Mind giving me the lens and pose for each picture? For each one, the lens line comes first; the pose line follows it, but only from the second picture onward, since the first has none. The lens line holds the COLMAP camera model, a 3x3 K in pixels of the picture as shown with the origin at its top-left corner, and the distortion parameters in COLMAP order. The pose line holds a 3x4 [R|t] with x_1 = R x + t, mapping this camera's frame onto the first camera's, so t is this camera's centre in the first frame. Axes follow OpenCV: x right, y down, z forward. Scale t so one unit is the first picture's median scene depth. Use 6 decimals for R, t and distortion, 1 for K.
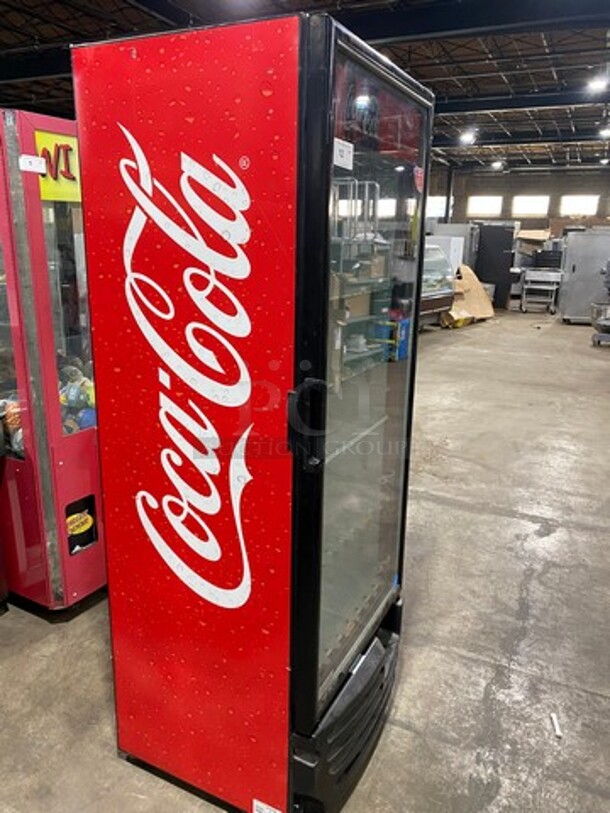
lens RADIAL K [[642.6, 0, 305.0], [0, 642.6, 406.5], [0, 0, 1]] dist [-0.047500, -0.001856]
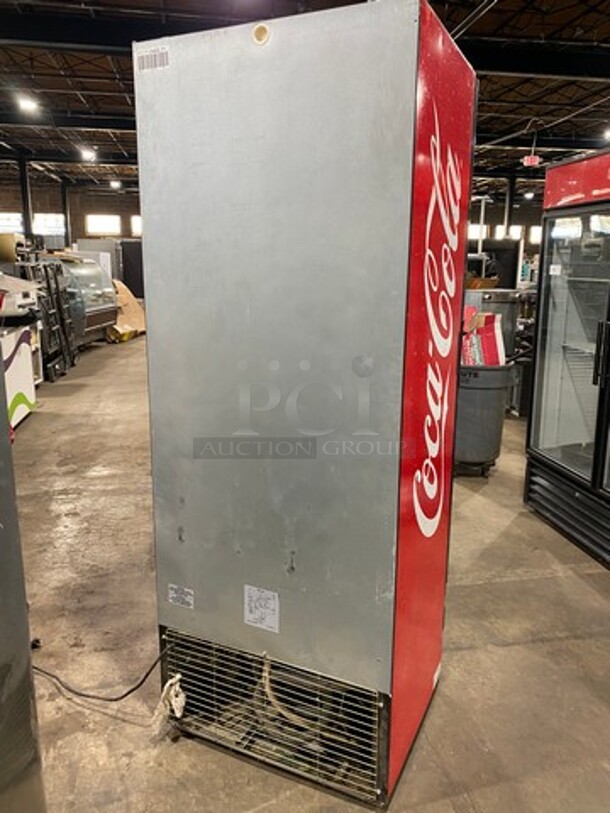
lens RADIAL K [[625.1, 0, 305.0], [0, 625.1, 406.5], [0, 0, 1]] dist [0.001944, 0.004075]
pose [[0.814629, -0.134614, 0.564143, -1.003117], [0.148980, 0.988622, 0.020774, 0.020312], [-0.560521, 0.067123, 0.825415, 0.198209]]
